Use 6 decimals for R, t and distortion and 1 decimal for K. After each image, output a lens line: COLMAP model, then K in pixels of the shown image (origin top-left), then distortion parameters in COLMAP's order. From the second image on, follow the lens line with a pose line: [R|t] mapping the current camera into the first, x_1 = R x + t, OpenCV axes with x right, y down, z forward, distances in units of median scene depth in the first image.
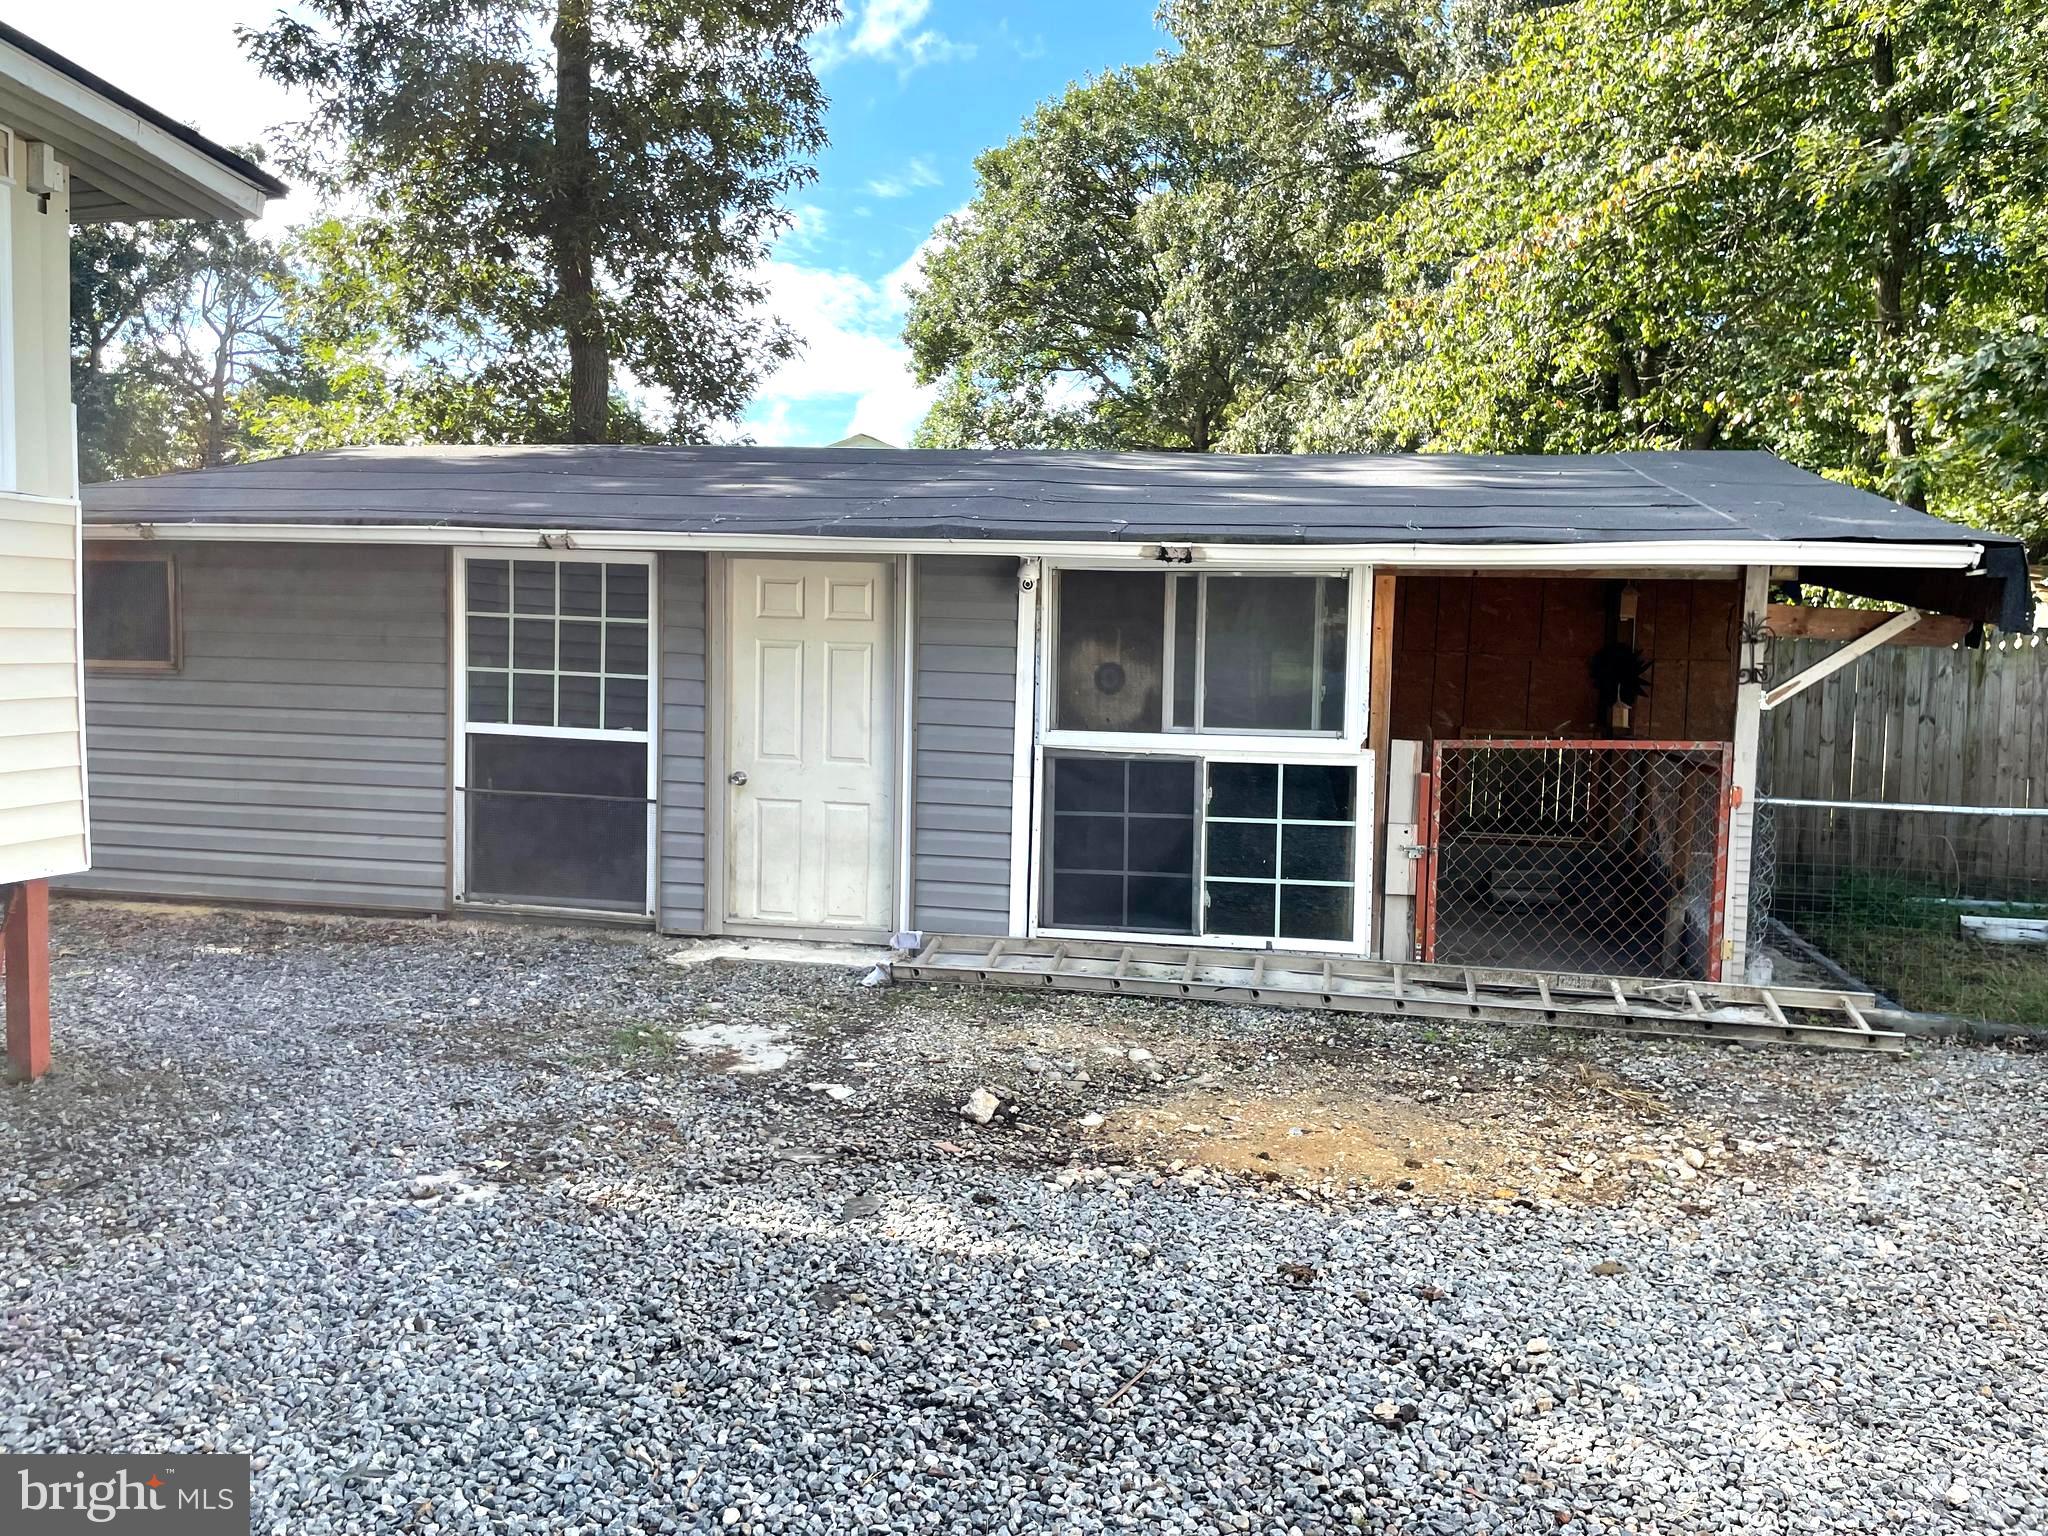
lens RADIAL K [[1568.6, 0, 1030.9], [0, 1568.6, 764.1], [0, 0, 1]] dist [0.097824, -0.104789]
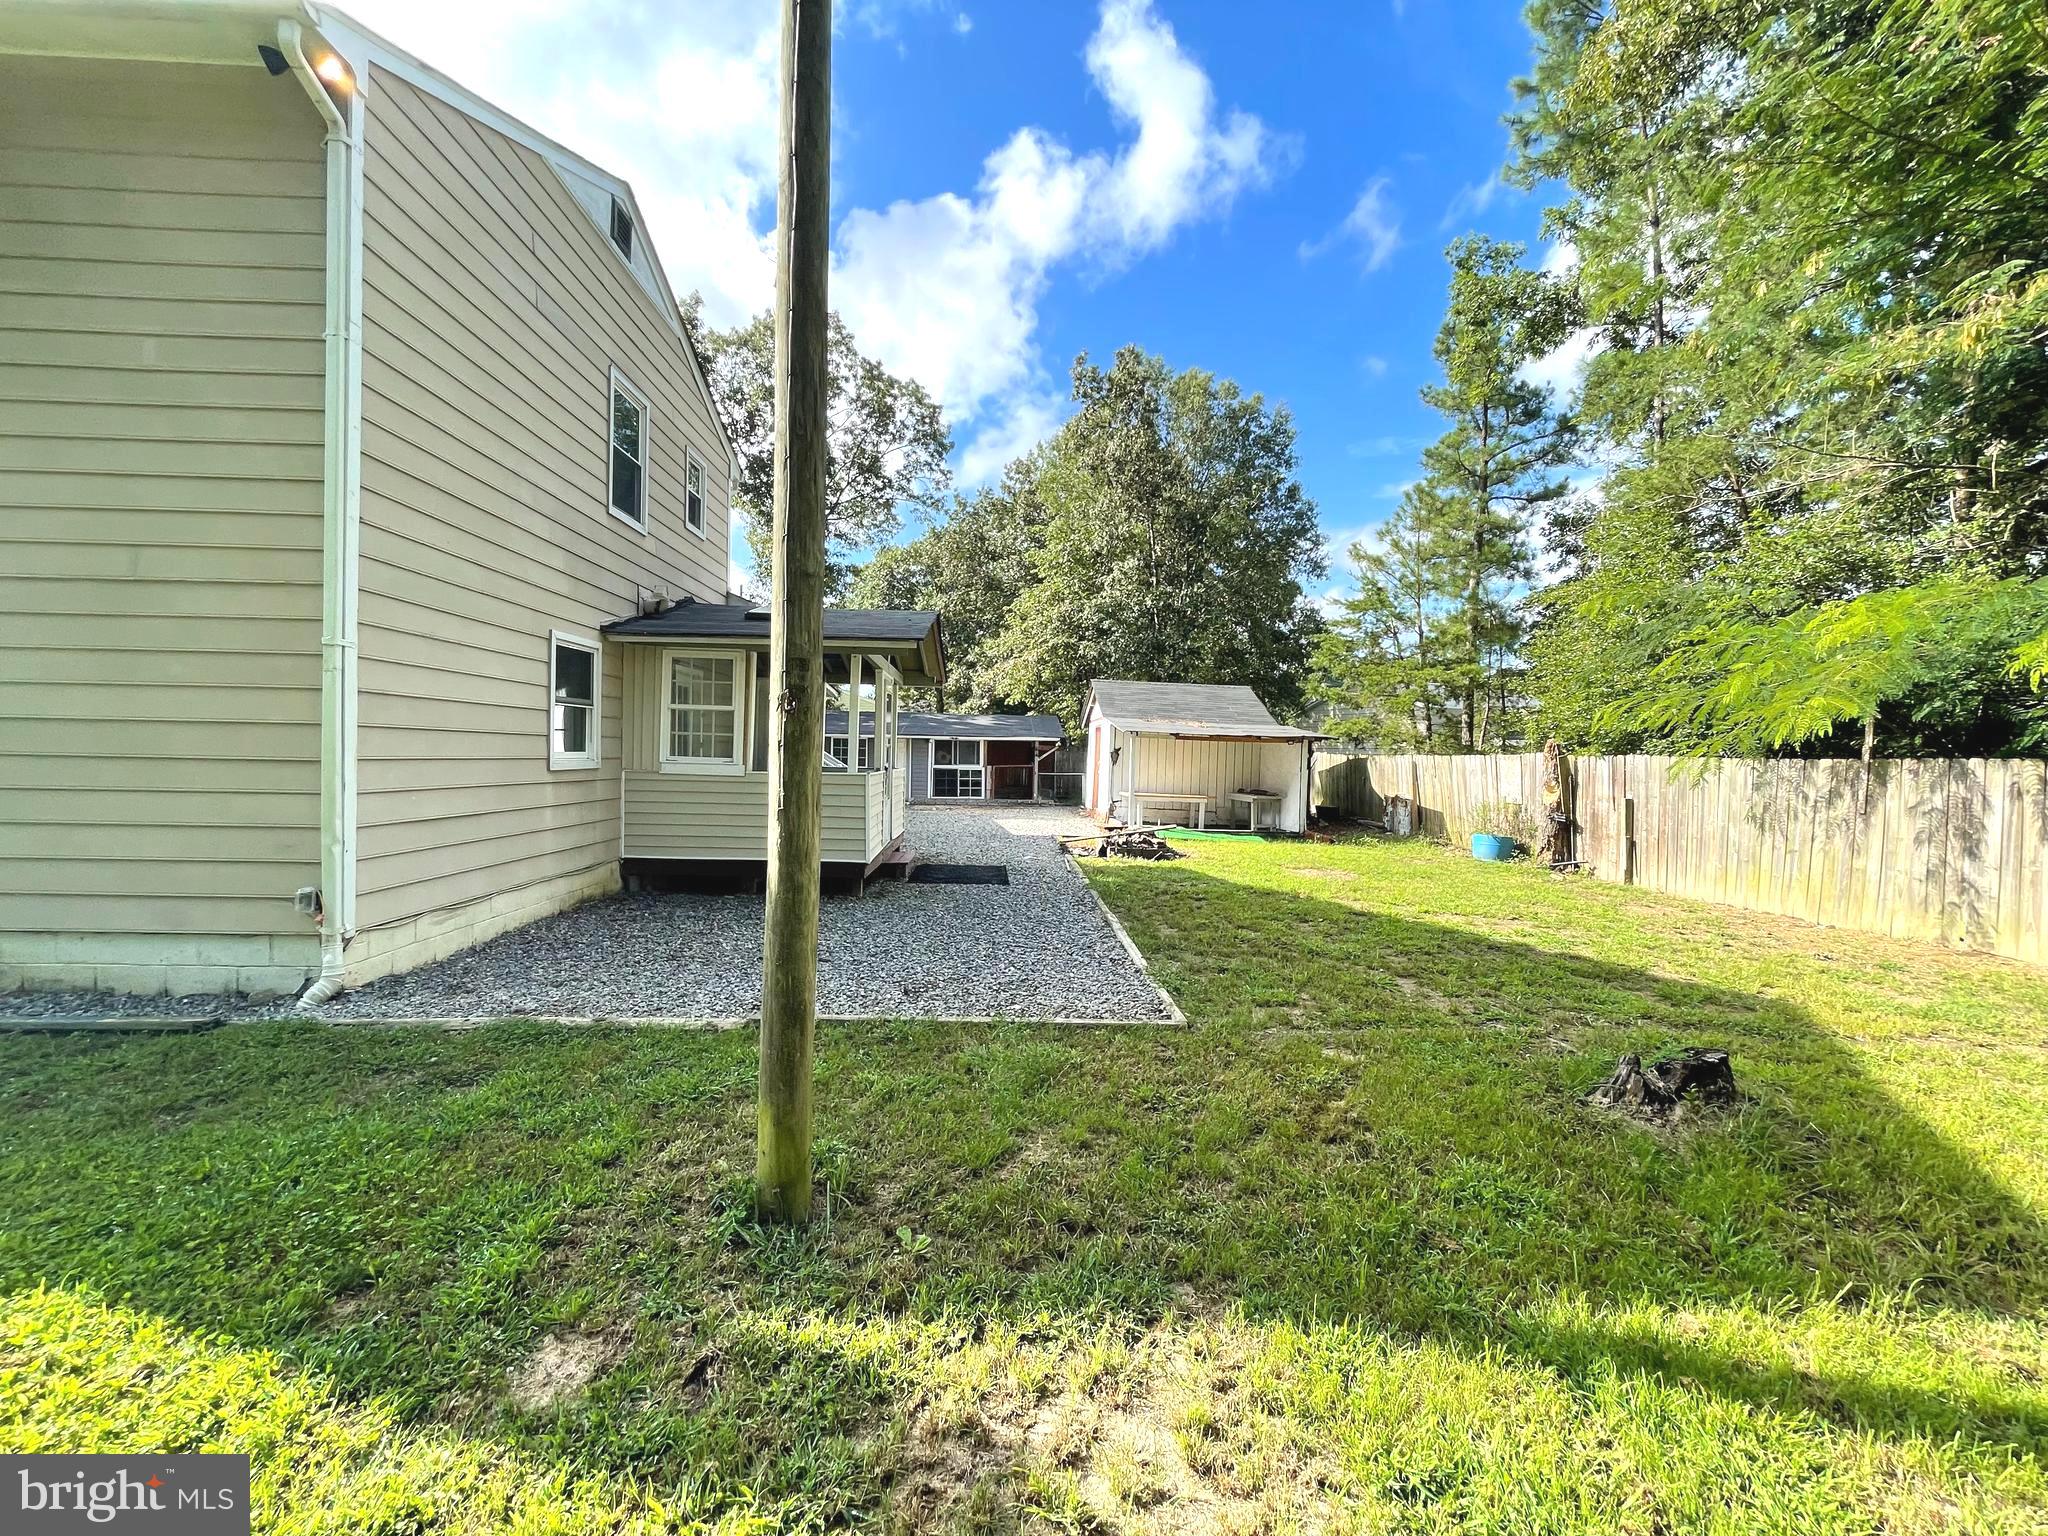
lens RADIAL K [[842.3, 0, 1020.8], [0, 842.3, 758.3], [0, 0, 1]] dist [-0.002790, -0.000130]
pose [[0.976548, -0.013642, 0.214866, -0.381165], [0.028911, 0.997261, -0.068083, 0.194100], [-0.213348, 0.072698, 0.974268, -2.416151]]
